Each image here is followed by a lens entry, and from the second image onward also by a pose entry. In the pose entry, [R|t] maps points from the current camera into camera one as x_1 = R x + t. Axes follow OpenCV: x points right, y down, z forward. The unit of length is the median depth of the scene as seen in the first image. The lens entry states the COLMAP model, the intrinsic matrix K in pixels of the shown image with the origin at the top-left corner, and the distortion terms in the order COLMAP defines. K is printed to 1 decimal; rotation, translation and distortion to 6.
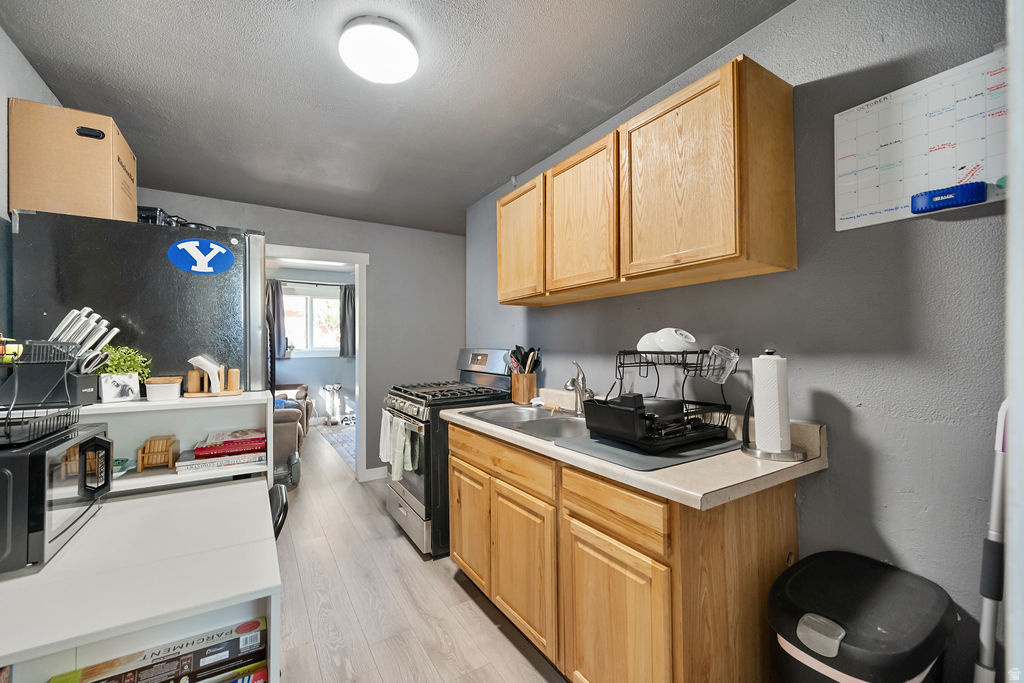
lens RADIAL K [[402.5, 0, 508.1], [0, 402.5, 341.4], [0, 0, 1]] dist [0.003587, -0.000659]
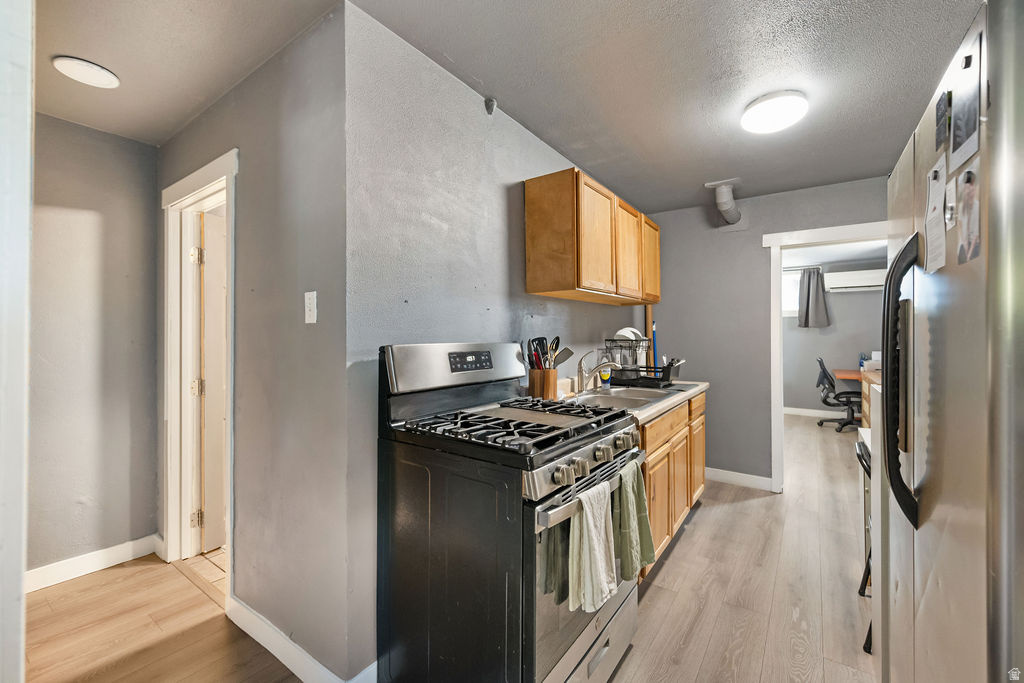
lens RADIAL K [[402.5, 0, 531.2], [0, 402.5, 338.0], [0, 0, 1]] dist [0.003587, -0.000659]
pose [[-0.377999, 0.008877, 0.925763, -1.014524], [0.005472, 0.999958, -0.007354, 0.026349], [-0.925790, 0.002286, -0.378032, 1.831153]]
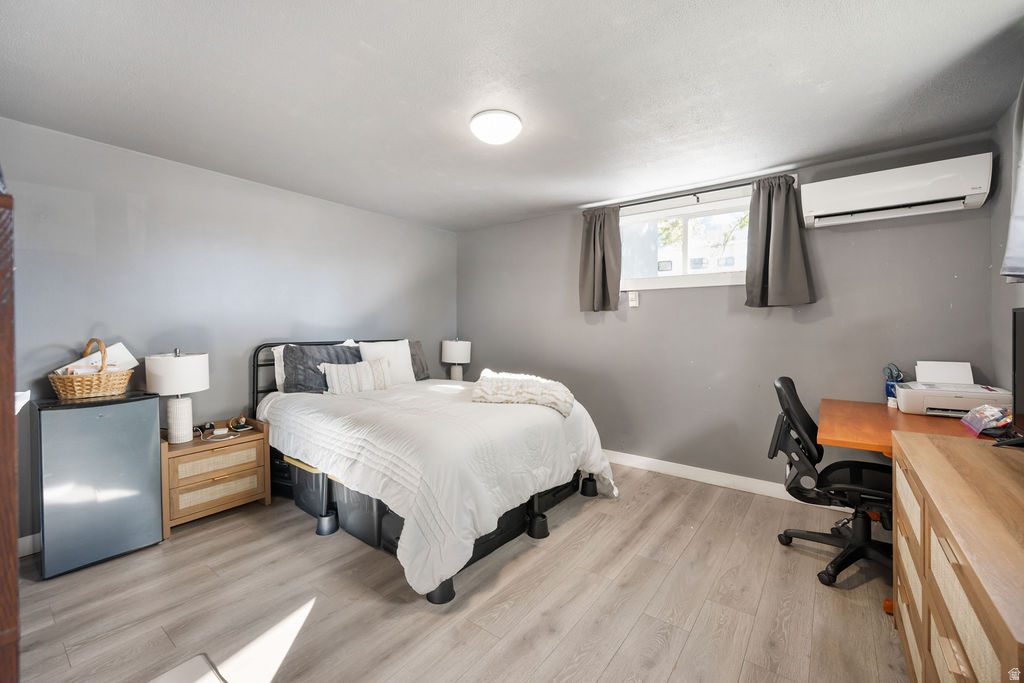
lens RADIAL K [[402.5, 0, 509.9], [0, 402.5, 335.1], [0, 0, 1]] dist [0.003587, -0.000659]
pose [[-0.320821, 0.004135, 0.947131, -0.401472], [0.013822, 0.999904, 0.000317, 0.022849], [-0.947039, 0.013193, -0.320847, 0.718917]]
